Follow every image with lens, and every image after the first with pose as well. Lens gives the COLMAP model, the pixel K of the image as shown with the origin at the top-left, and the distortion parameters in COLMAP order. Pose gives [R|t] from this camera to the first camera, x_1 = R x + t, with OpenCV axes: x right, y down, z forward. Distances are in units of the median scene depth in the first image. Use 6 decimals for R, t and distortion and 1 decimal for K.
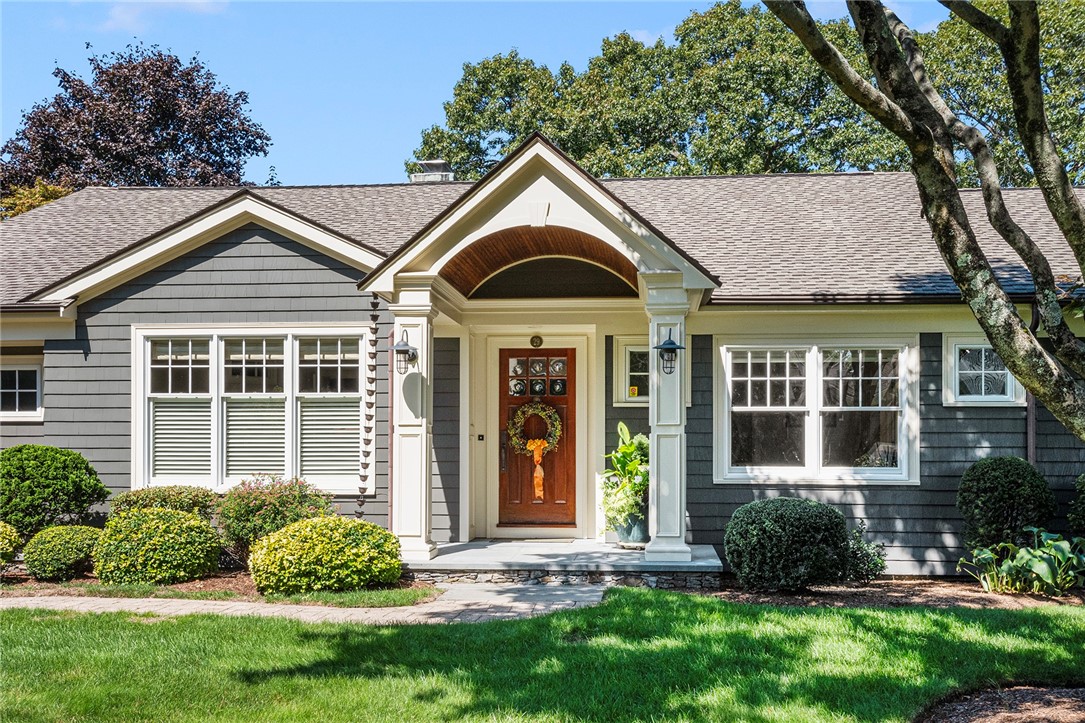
lens RADIAL K [[1123.3, 0, 540.5], [0, 1123.3, 363.9], [0, 0, 1]] dist [0.058462, 0.000000]
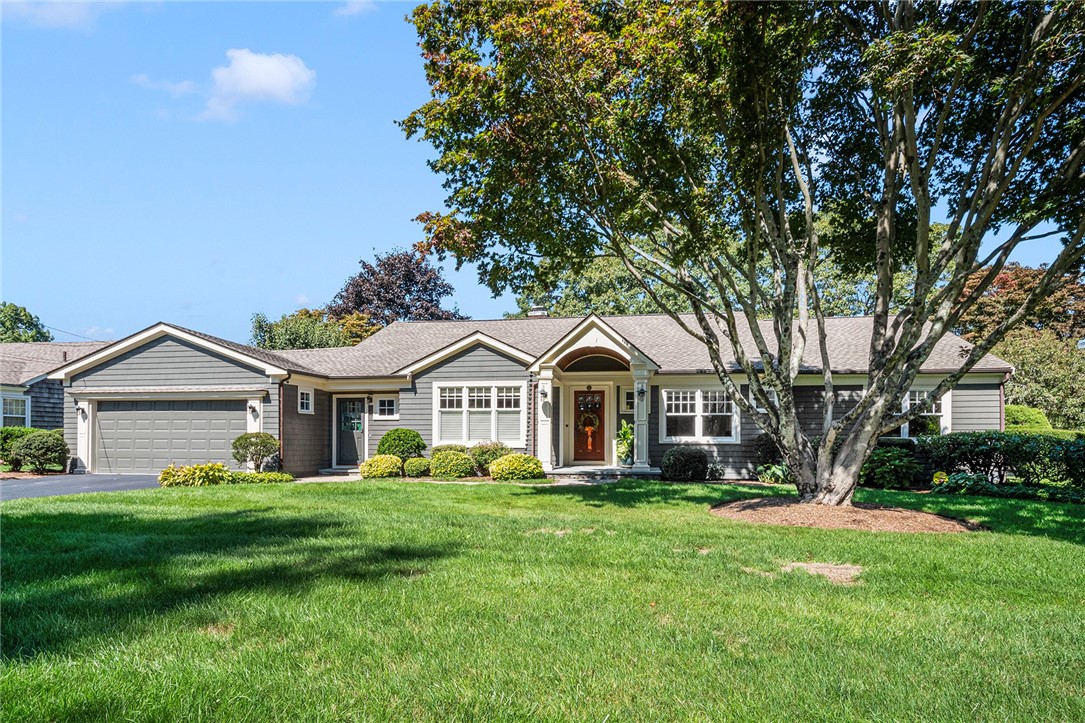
lens RADIAL K [[564.1, 0, 544.5], [0, 564.1, 420.5], [0, 0, 1]] dist [-0.020037, -0.000001]
pose [[0.998412, -0.001538, -0.056318, -0.034042], [0.004406, 0.998697, 0.050834, -0.012058], [0.056166, -0.051002, 0.997118, -0.290678]]
